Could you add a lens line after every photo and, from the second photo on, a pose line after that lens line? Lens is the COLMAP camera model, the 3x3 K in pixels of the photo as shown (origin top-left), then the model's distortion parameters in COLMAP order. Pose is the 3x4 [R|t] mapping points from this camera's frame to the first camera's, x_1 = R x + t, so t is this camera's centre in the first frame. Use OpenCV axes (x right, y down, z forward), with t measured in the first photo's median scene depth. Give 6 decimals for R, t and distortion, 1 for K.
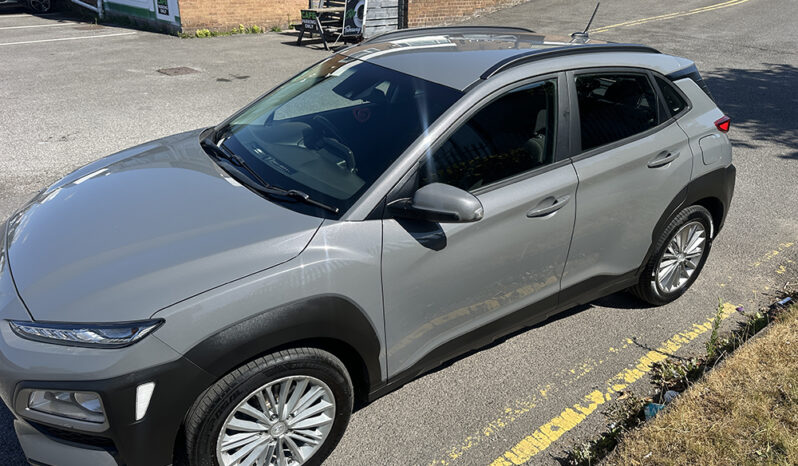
lens RADIAL K [[567.1, 0, 399.0], [0, 567.1, 233.0], [0, 0, 1]] dist [0.038477, -0.049368]
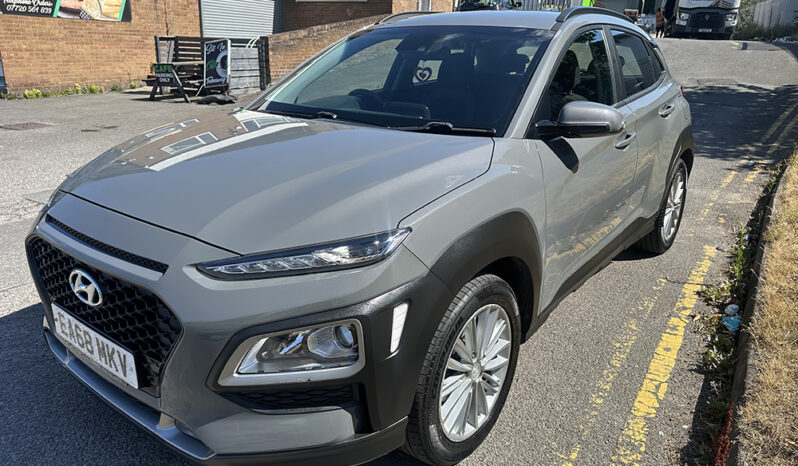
lens RADIAL K [[567.1, 0, 399.0], [0, 567.1, 233.0], [0, 0, 1]] dist [0.038477, -0.049368]
pose [[0.948515, -0.111502, 0.296458, -0.105090], [0.145909, 0.984578, -0.096522, 0.036988], [-0.281124, 0.134808, 0.950156, 0.029202]]
